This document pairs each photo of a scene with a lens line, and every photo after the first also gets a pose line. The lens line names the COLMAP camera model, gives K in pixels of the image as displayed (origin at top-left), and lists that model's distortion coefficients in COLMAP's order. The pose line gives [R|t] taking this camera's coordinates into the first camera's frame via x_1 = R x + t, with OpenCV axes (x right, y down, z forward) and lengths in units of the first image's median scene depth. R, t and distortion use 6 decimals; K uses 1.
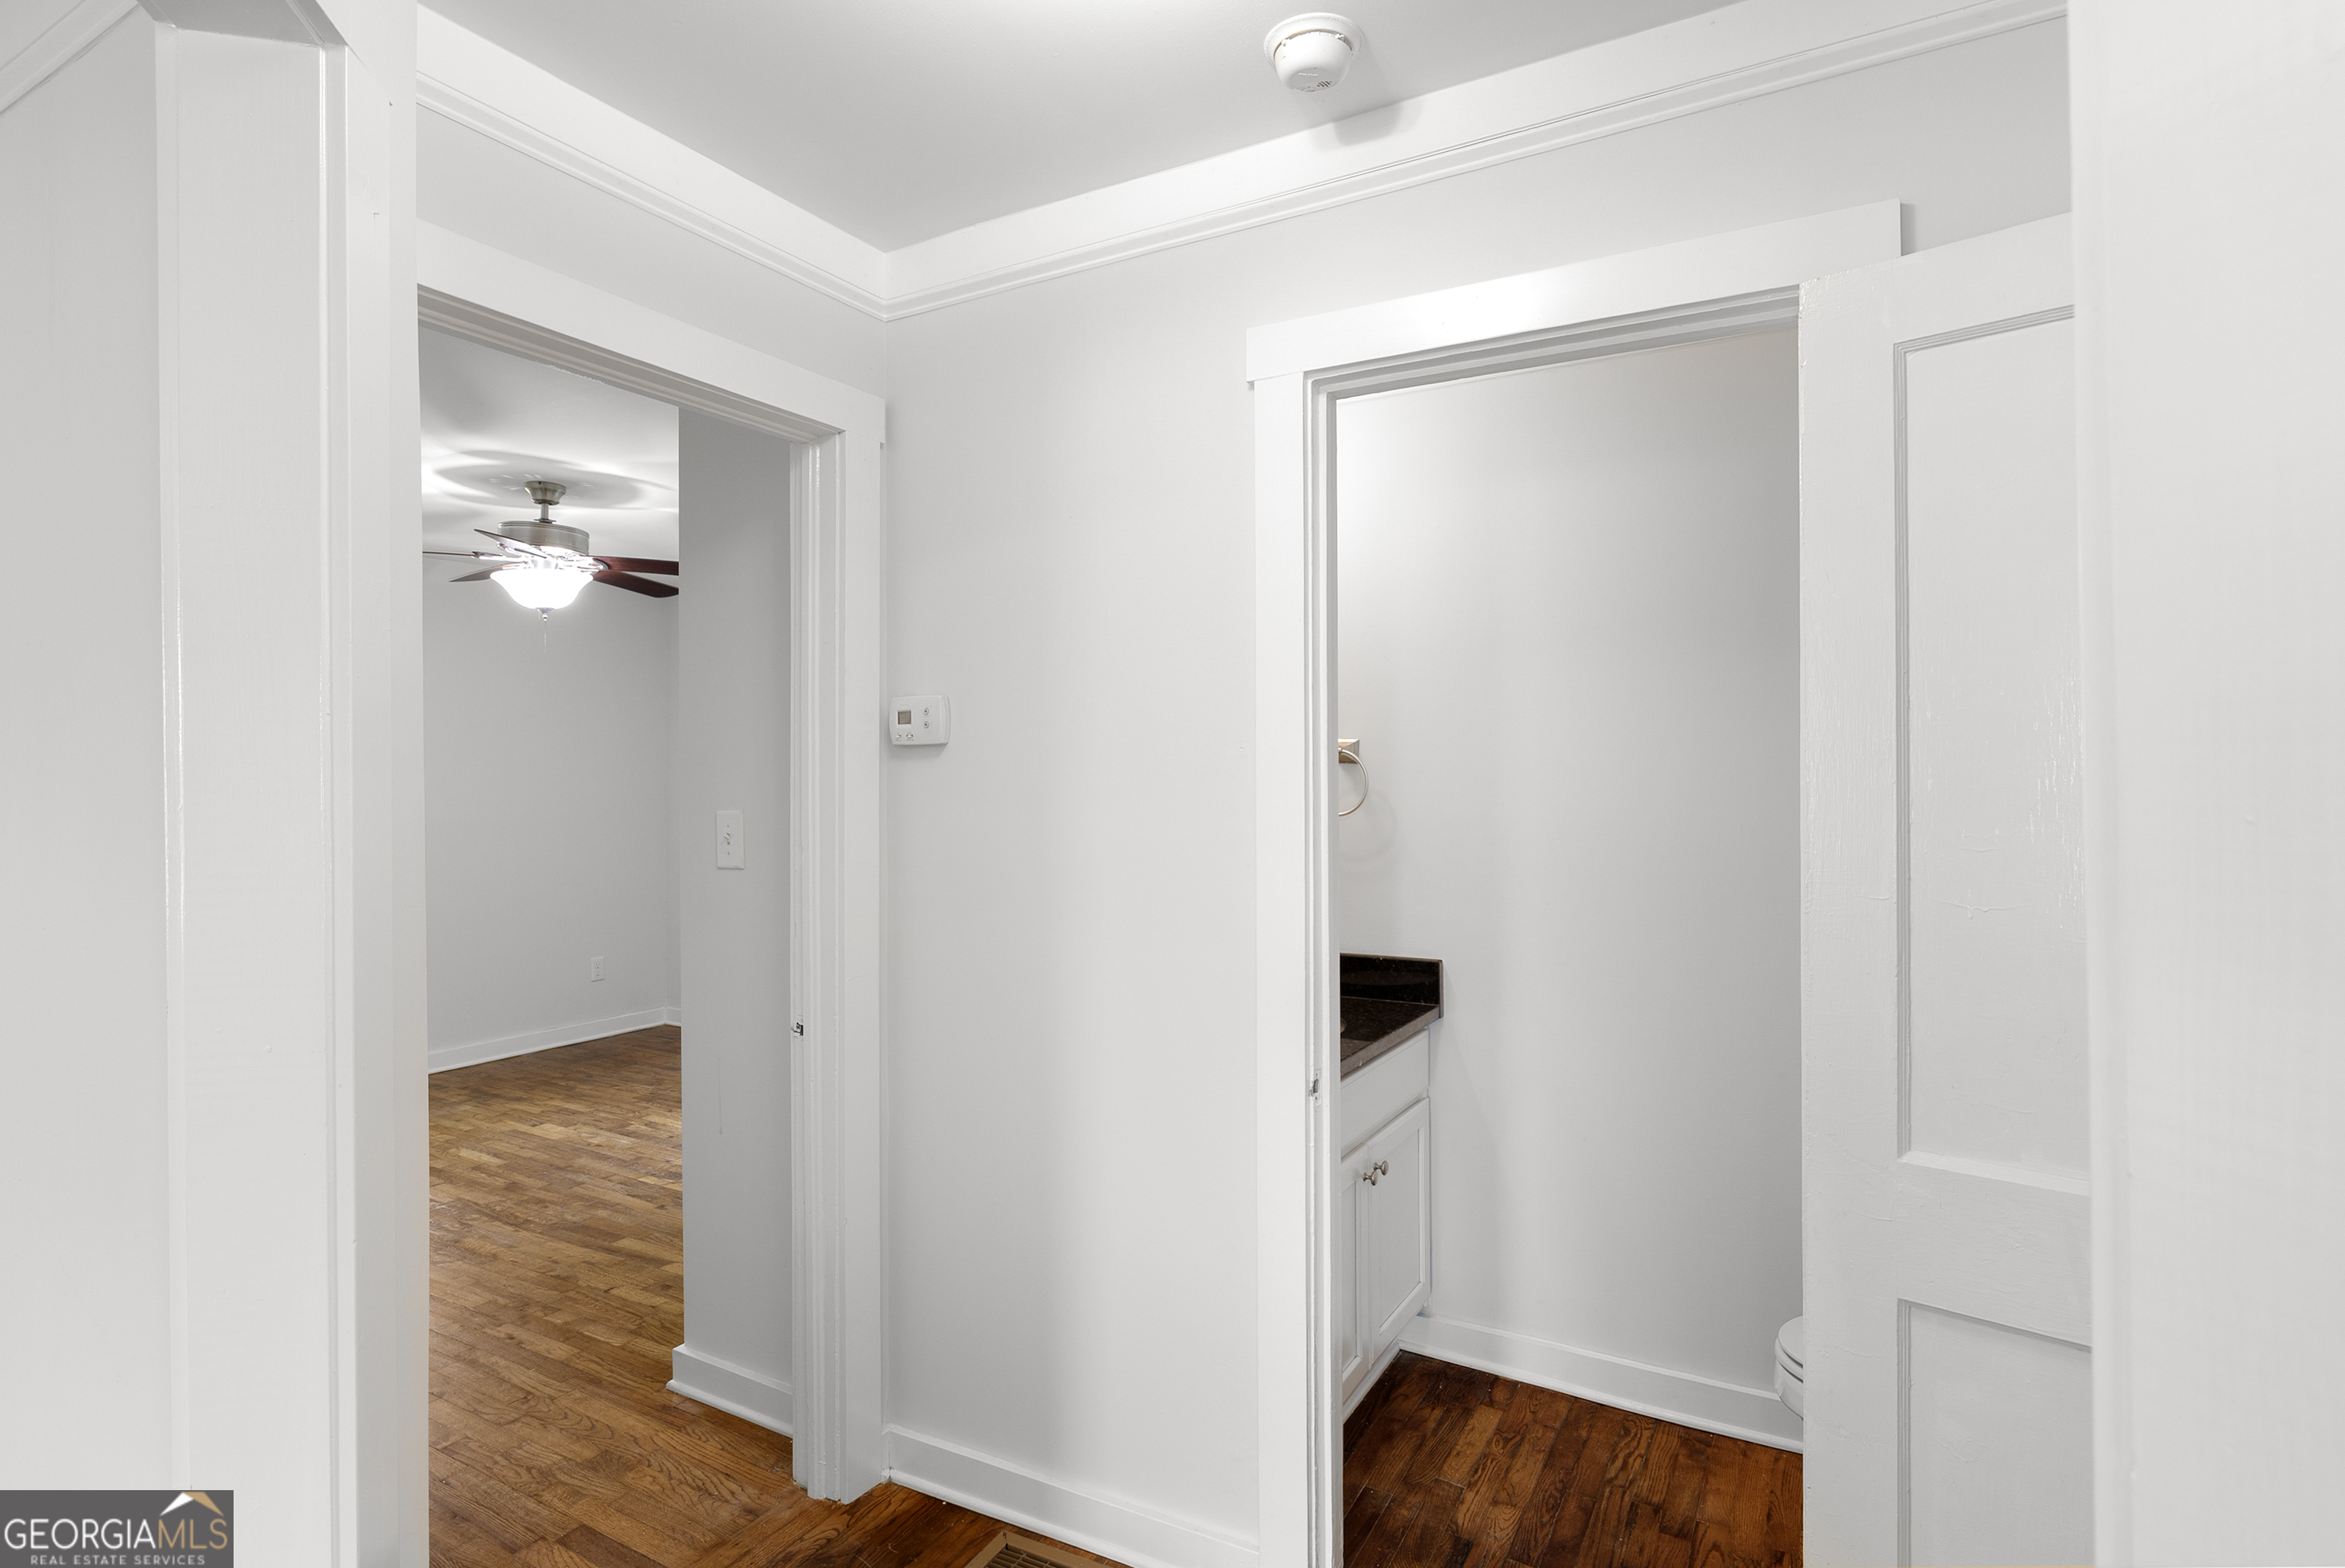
lens RADIAL K [[1174.4, 0, 1176.8], [0, 1174.4, 781.3], [0, 0, 1]] dist [0.000674, 0.000017]
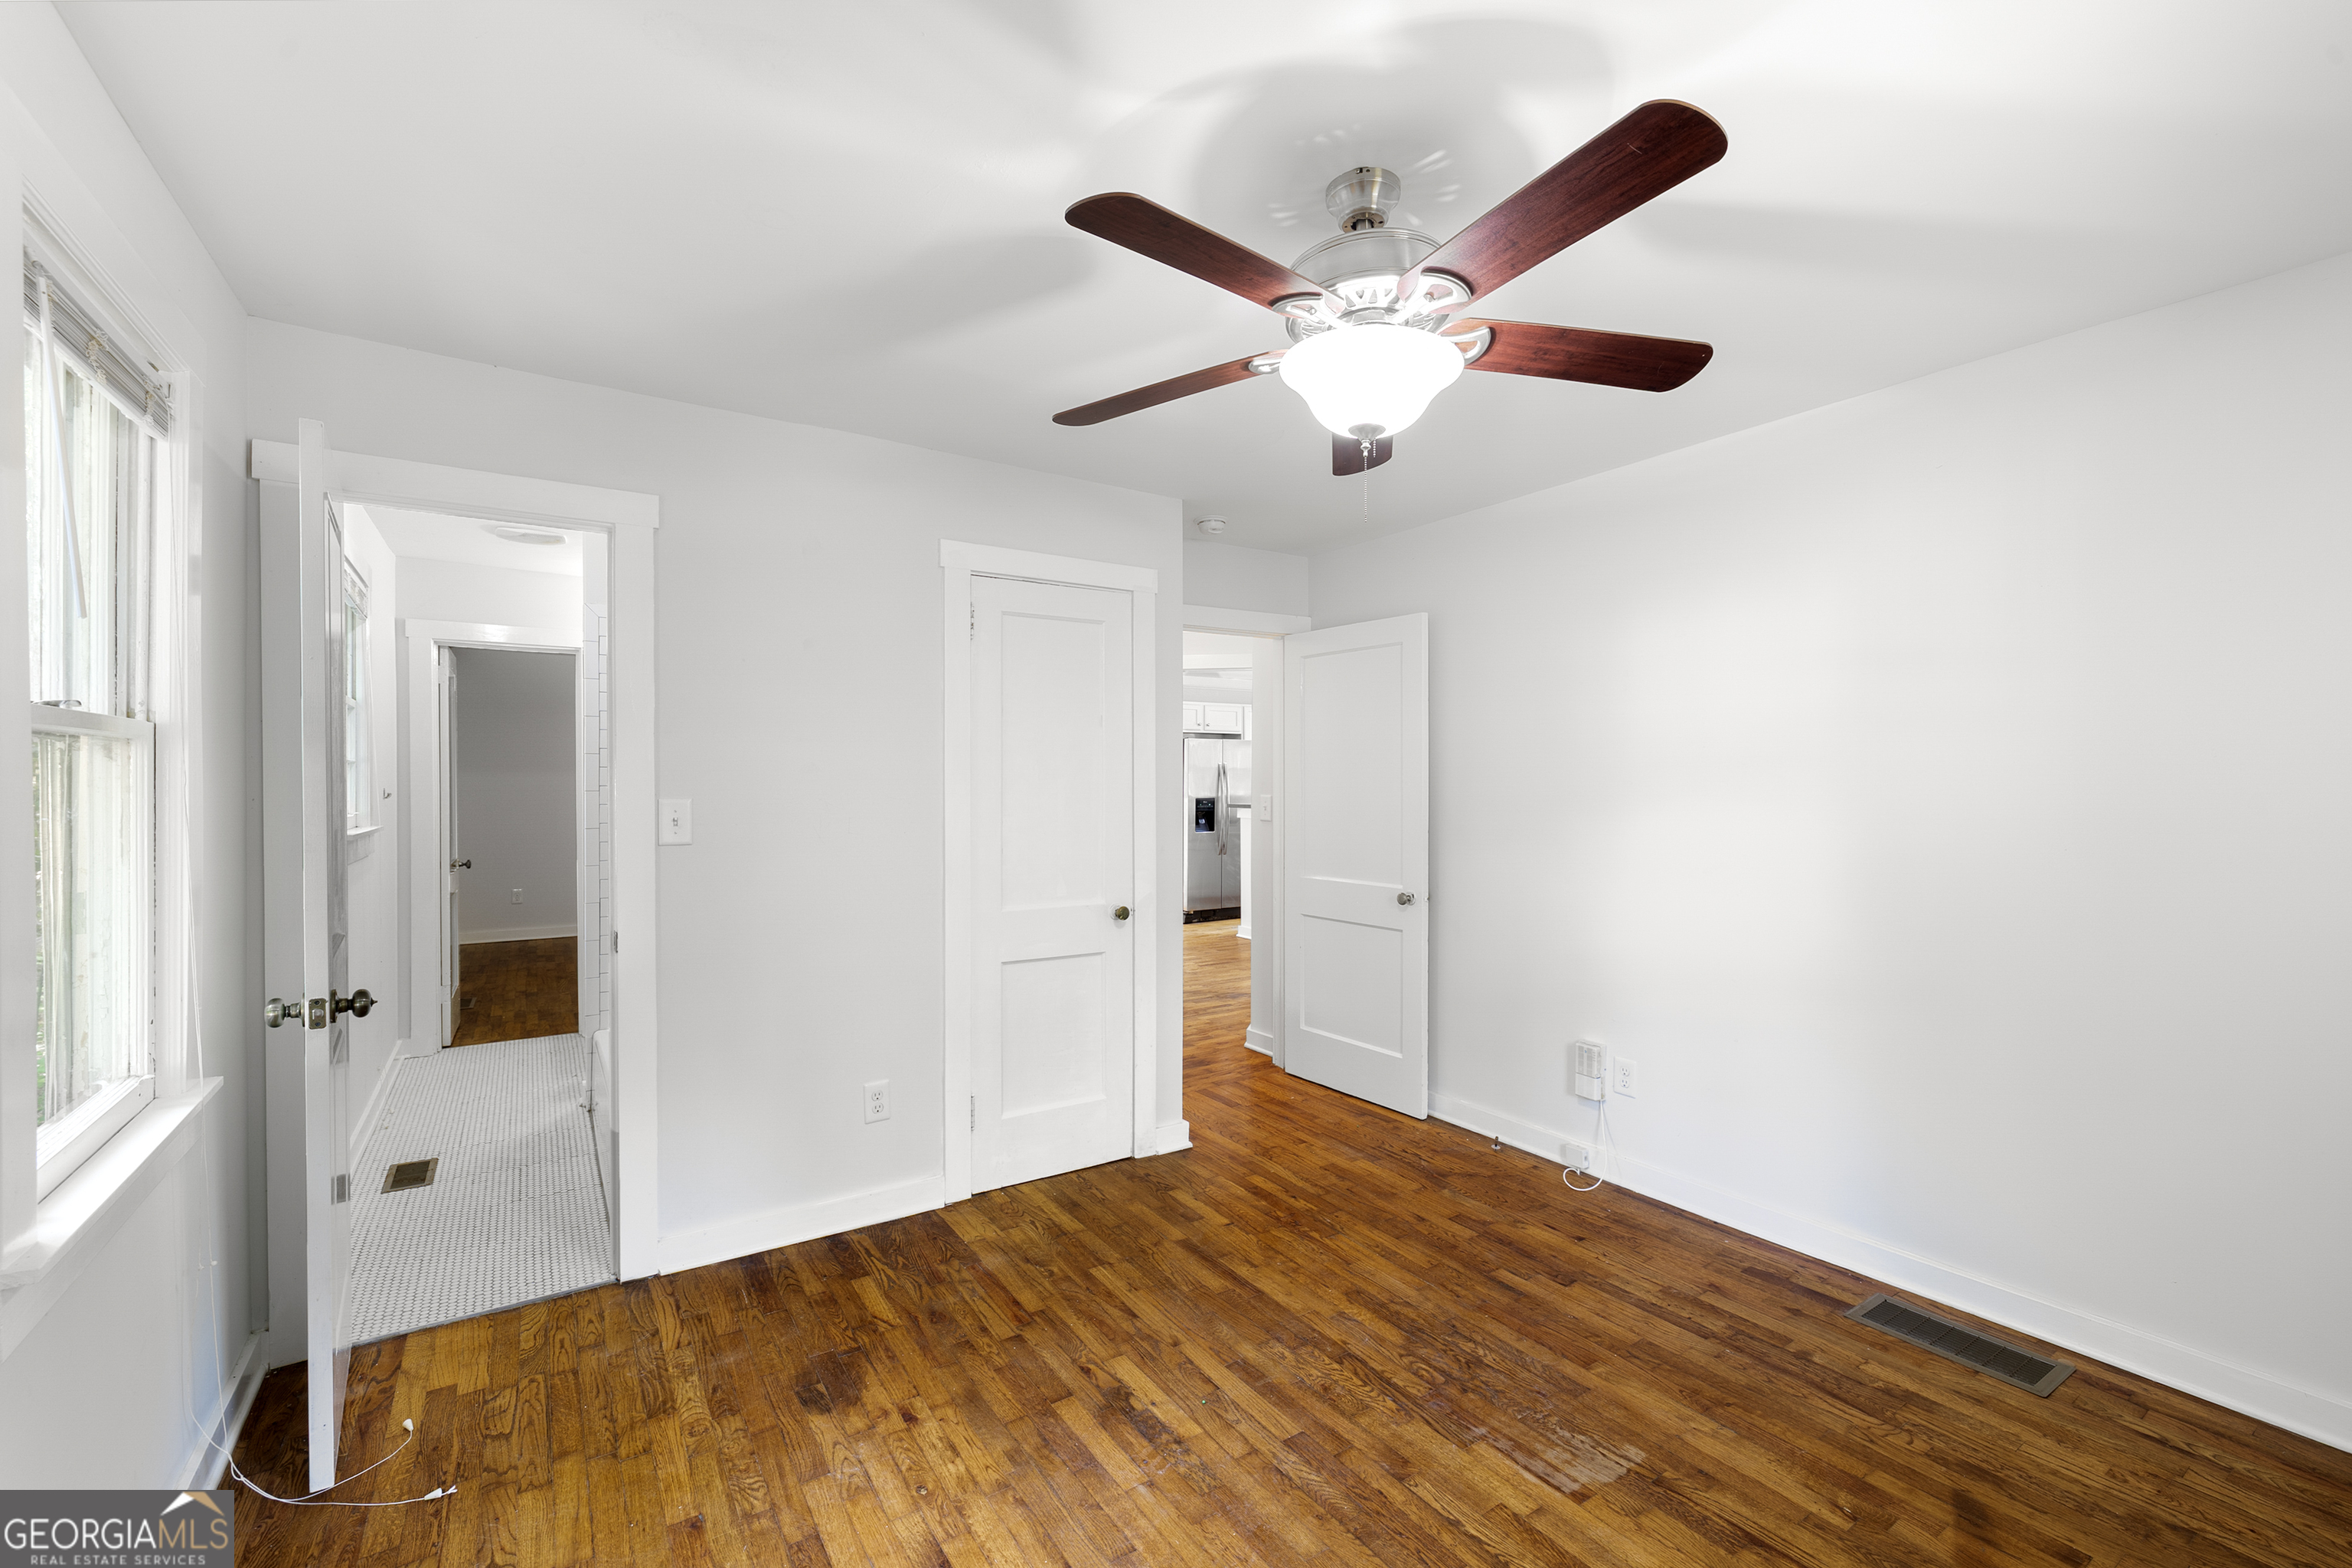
lens RADIAL K [[993.1, 0, 1185.0], [0, 993.1, 771.8], [0, 0, 1]] dist [0.000182, -0.000206]
pose [[-0.895800, 0.007935, 0.444386, -0.628643], [0.007805, 0.999967, -0.002123, -0.000079], [-0.444388, 0.001566, -0.895833, 1.350109]]
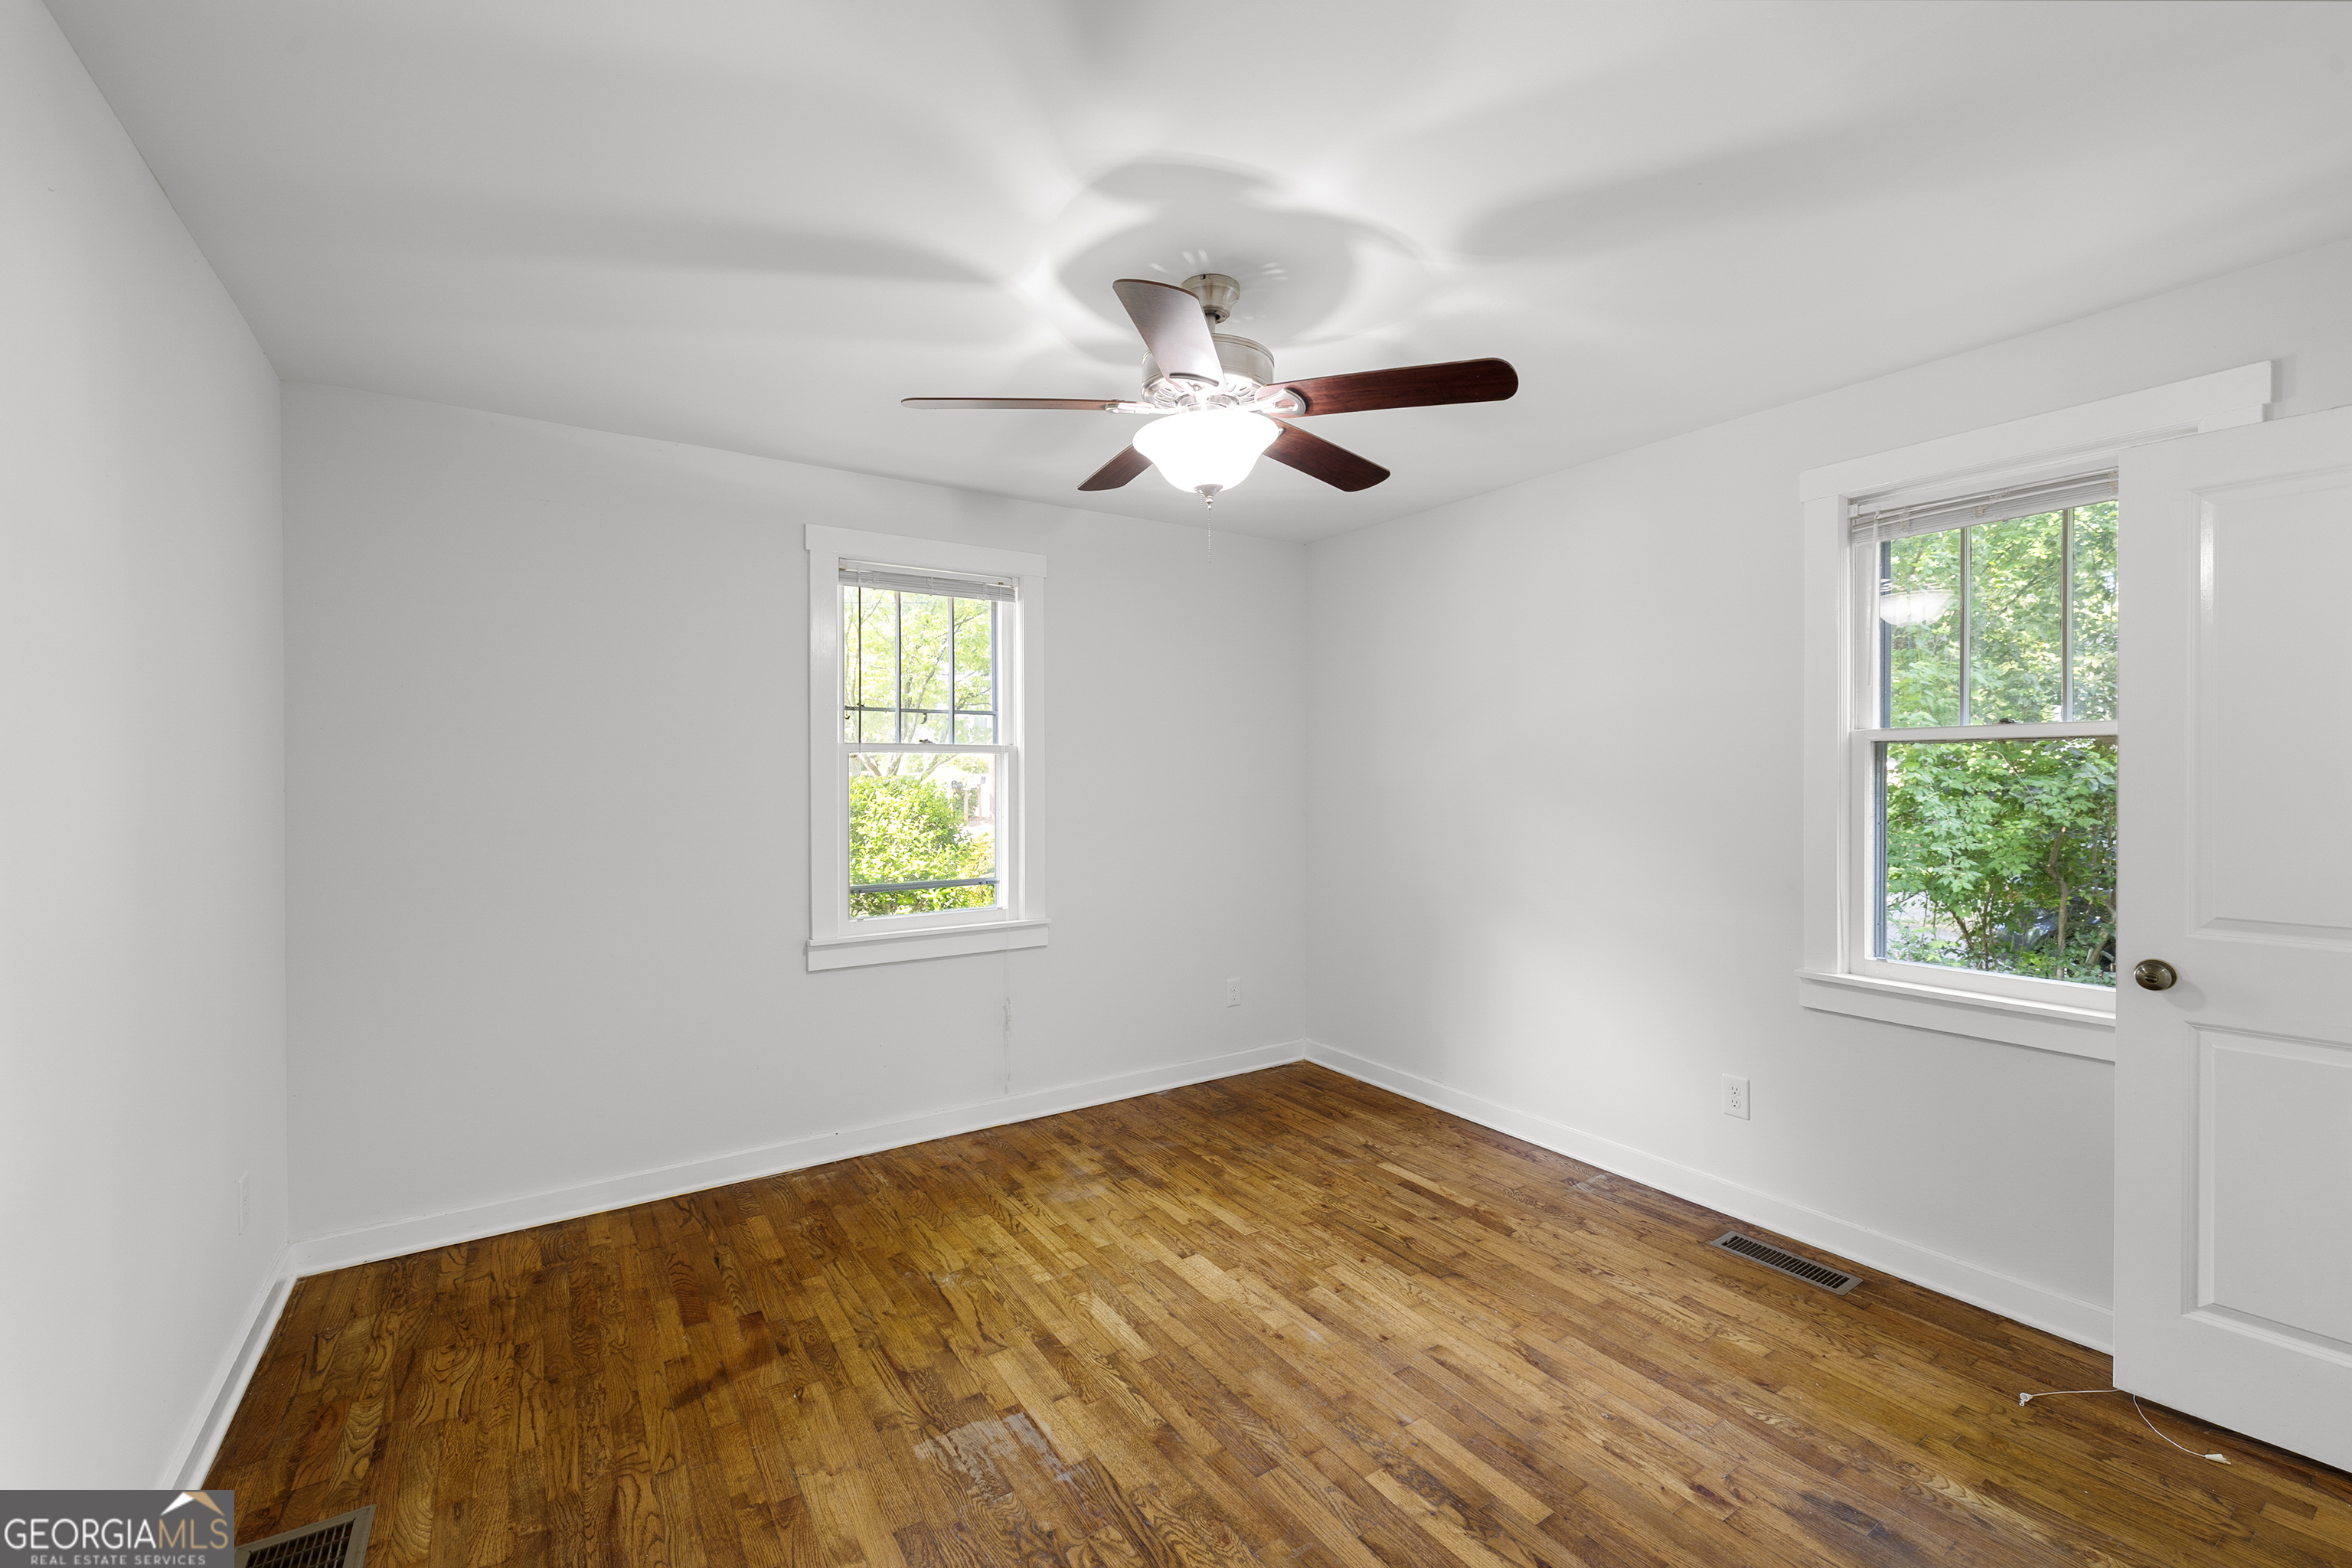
lens RADIAL K [[984.3, 0, 1178.5], [0, 984.3, 783.8], [0, 0, 1]] dist [-0.001818, -0.000297]
pose [[0.894961, 0.007792, -0.446076, -0.307500], [-0.002134, 0.999911, 0.013187, 0.004061], [0.446139, -0.010850, 0.894898, 0.505835]]
